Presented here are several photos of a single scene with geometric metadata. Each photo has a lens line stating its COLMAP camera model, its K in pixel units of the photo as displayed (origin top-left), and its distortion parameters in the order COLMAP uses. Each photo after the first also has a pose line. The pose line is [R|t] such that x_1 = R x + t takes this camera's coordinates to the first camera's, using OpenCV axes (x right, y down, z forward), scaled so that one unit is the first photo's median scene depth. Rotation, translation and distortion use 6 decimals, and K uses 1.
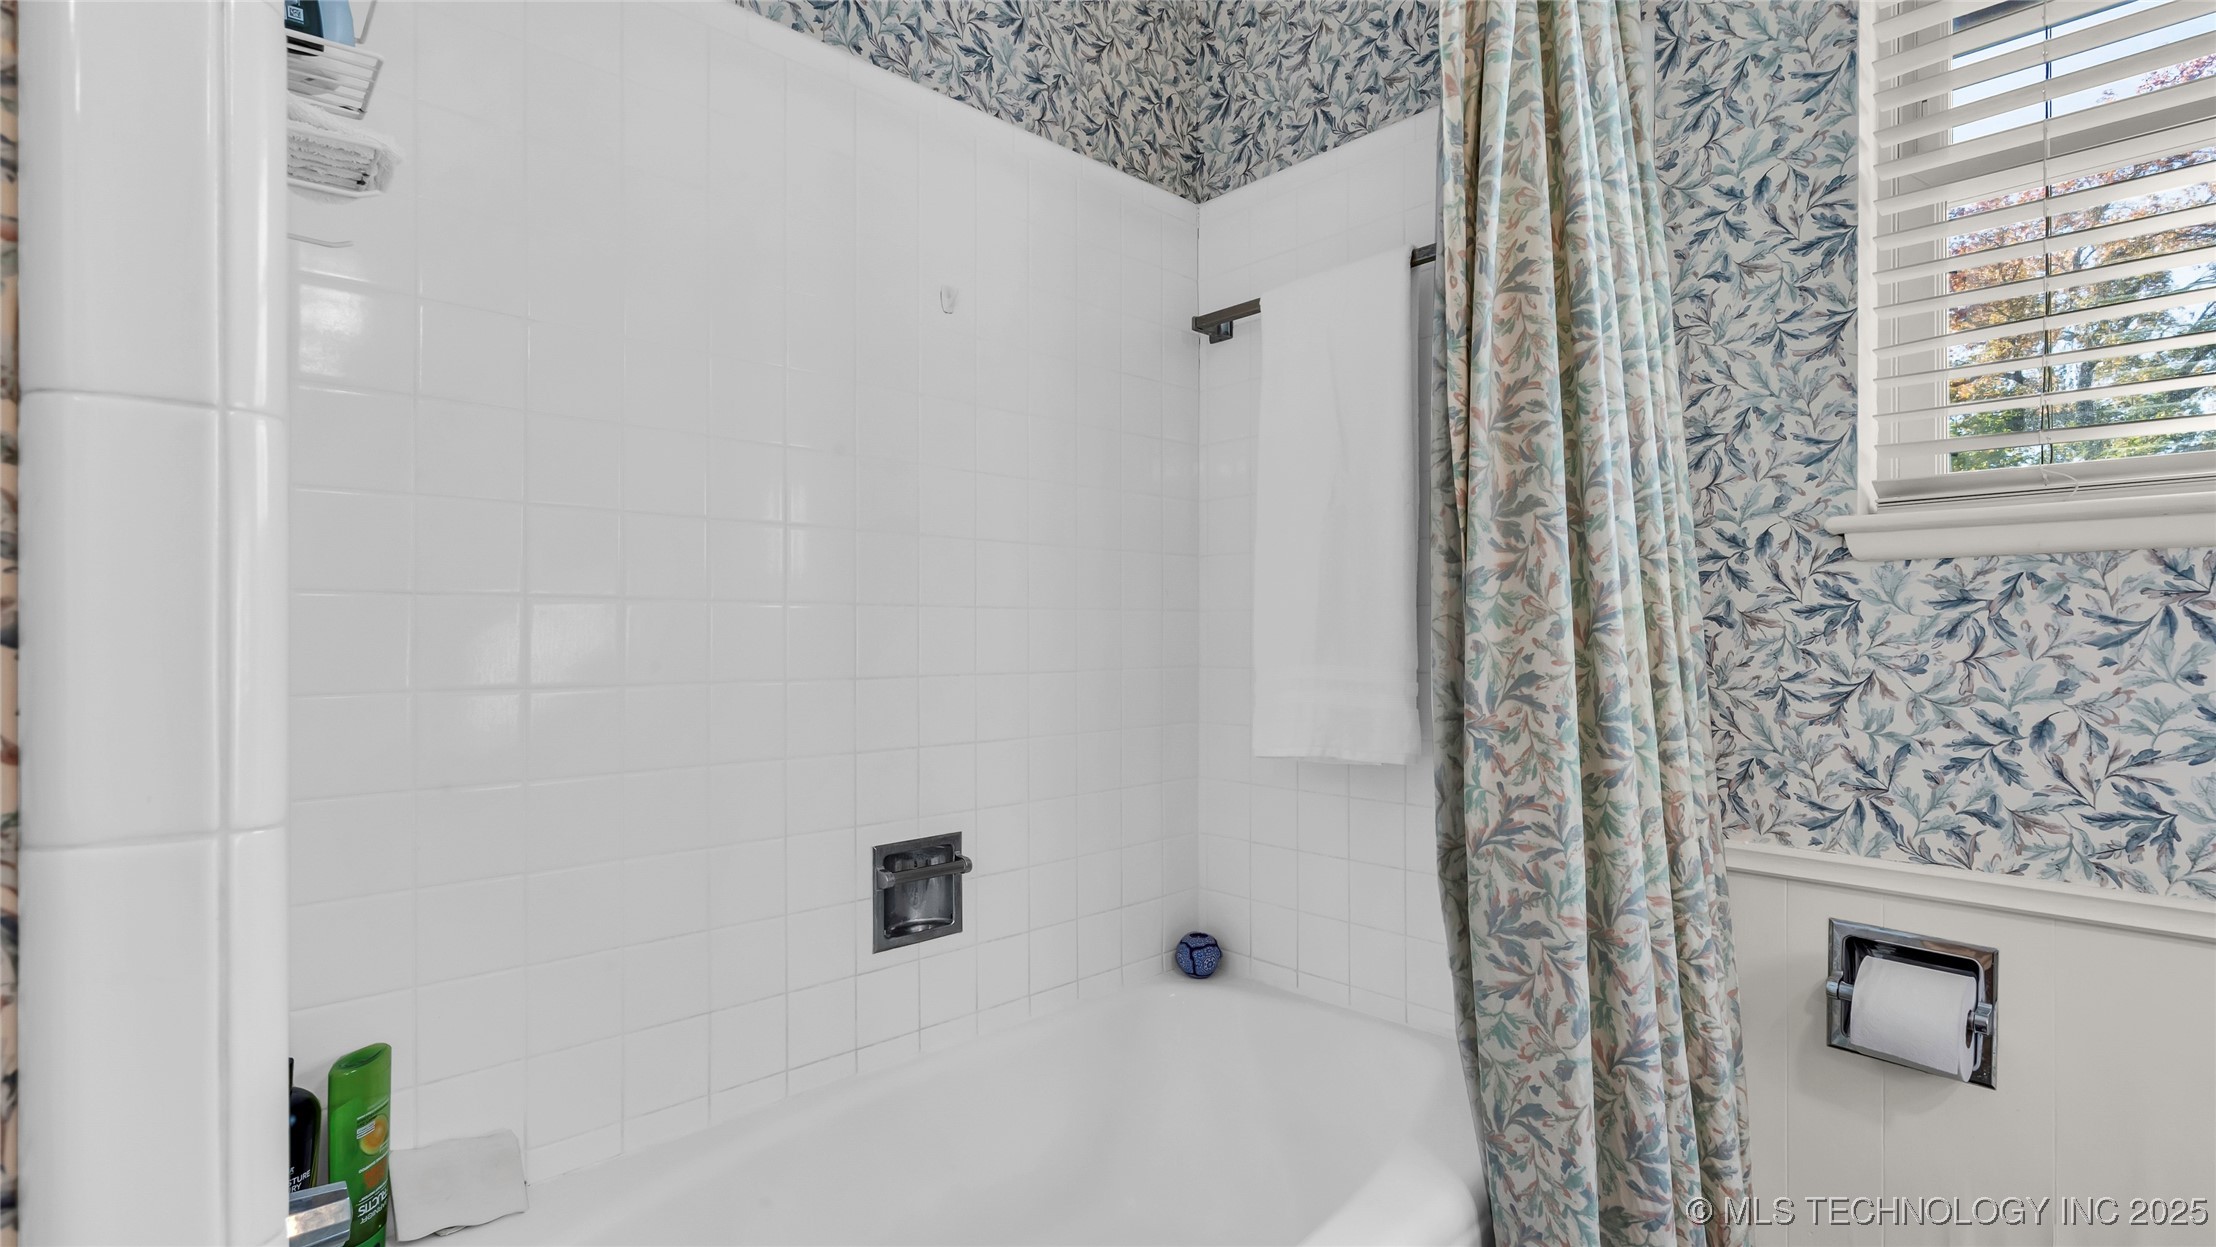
lens RADIAL K [[1040.3, 0, 1089.5], [0, 1040.3, 636.2], [0, 0, 1]] dist [-0.002413, 0.001285]
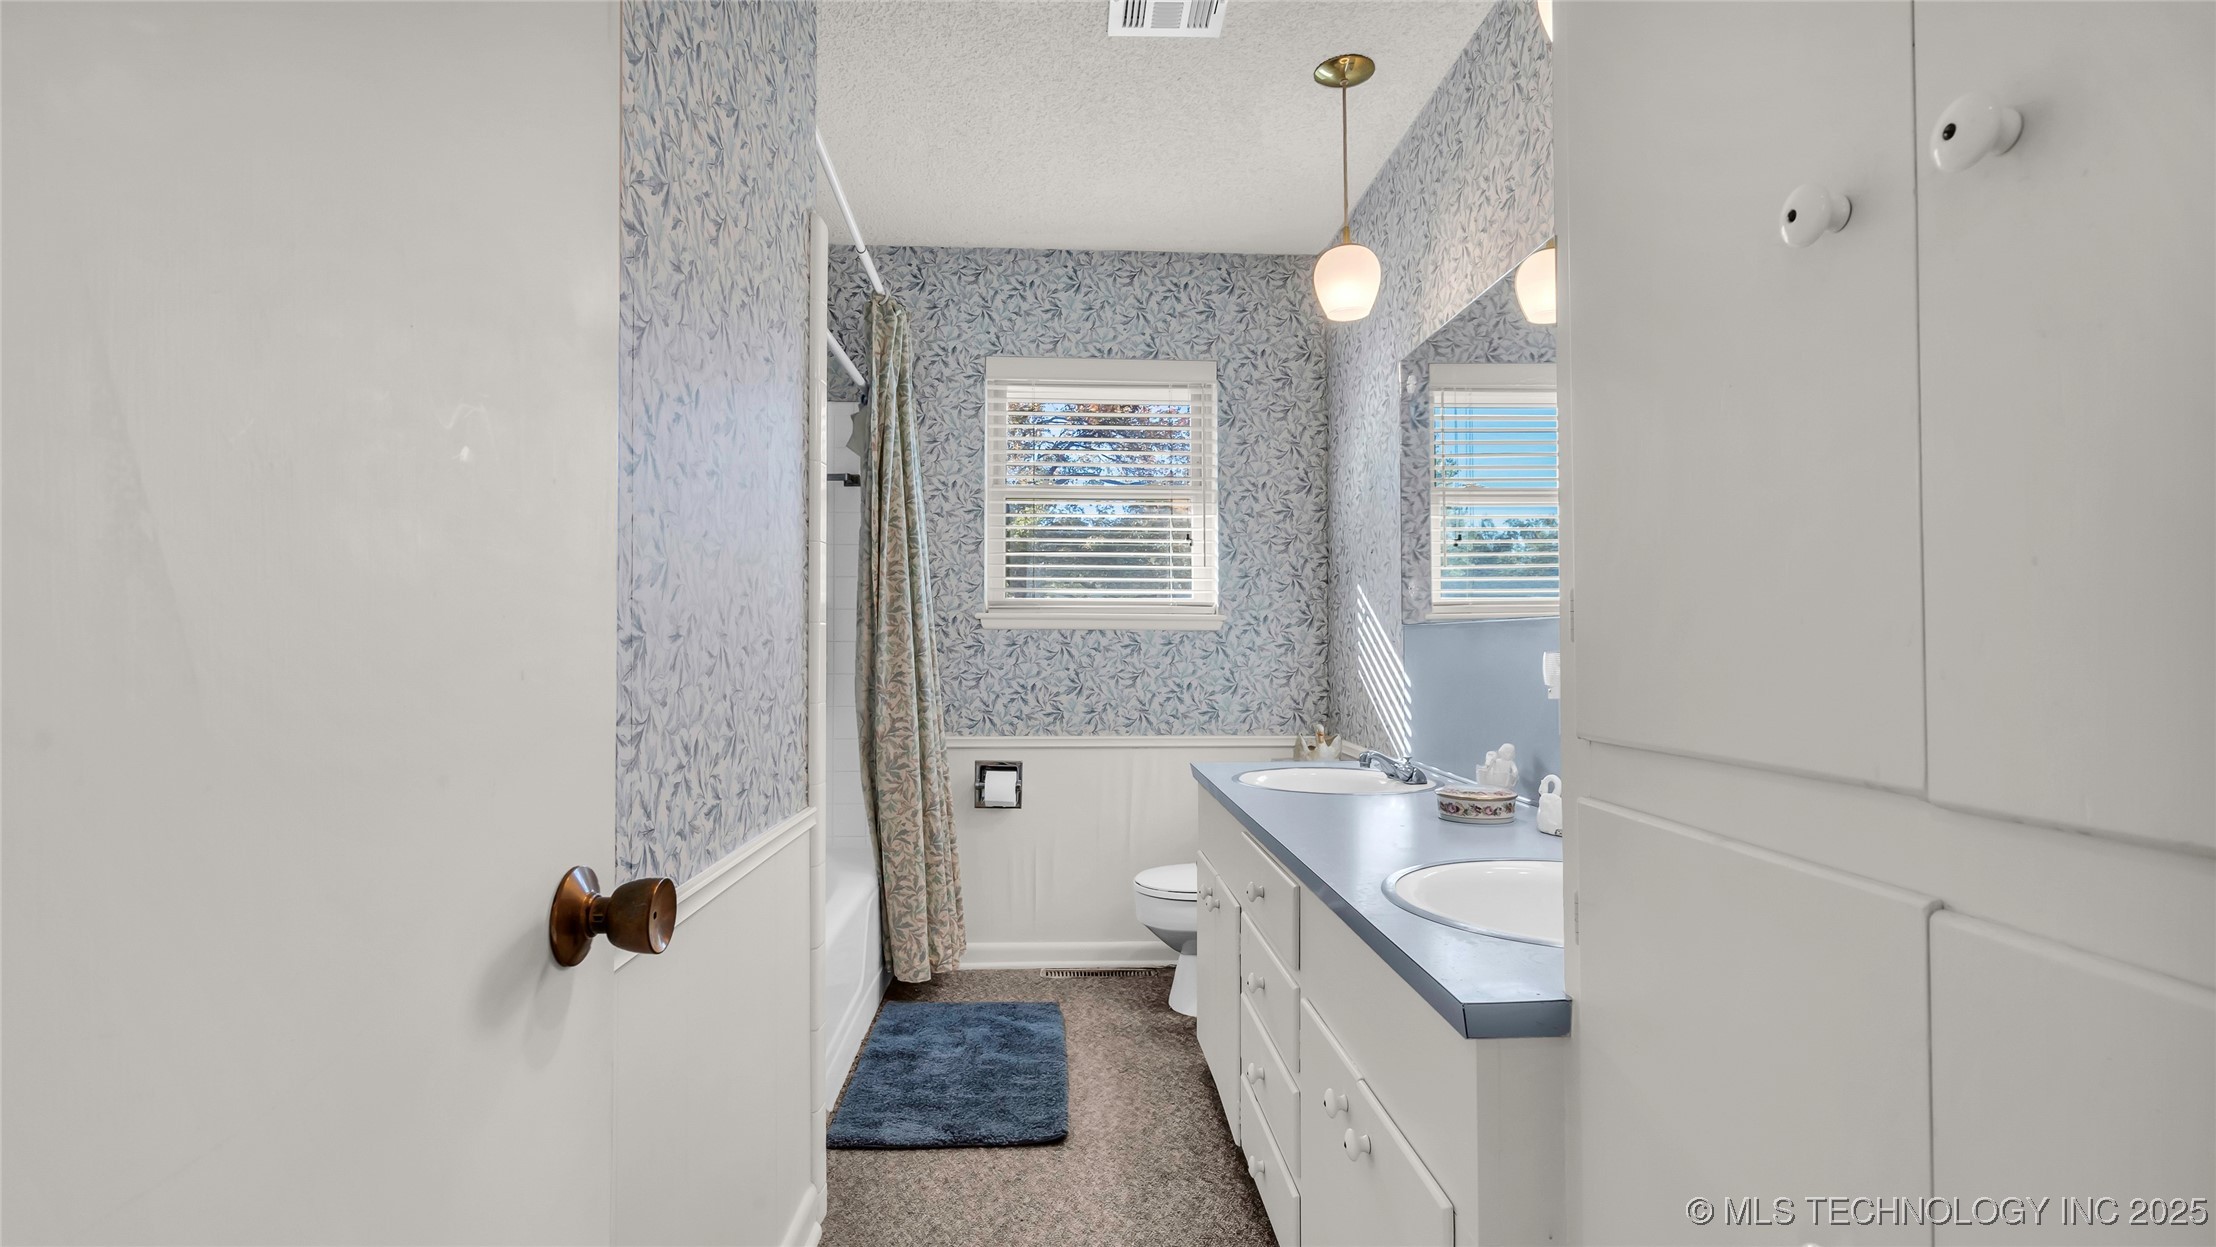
lens RADIAL K [[1040.3, 0, 1105.7], [0, 1040.3, 629.3], [0, 0, 1]] dist [-0.002413, 0.001285]
pose [[0.646730, 0.012479, 0.762617, -1.258976], [-0.000444, 0.999872, -0.015985, -0.030549], [-0.762719, 0.010000, 0.646652, -1.122435]]
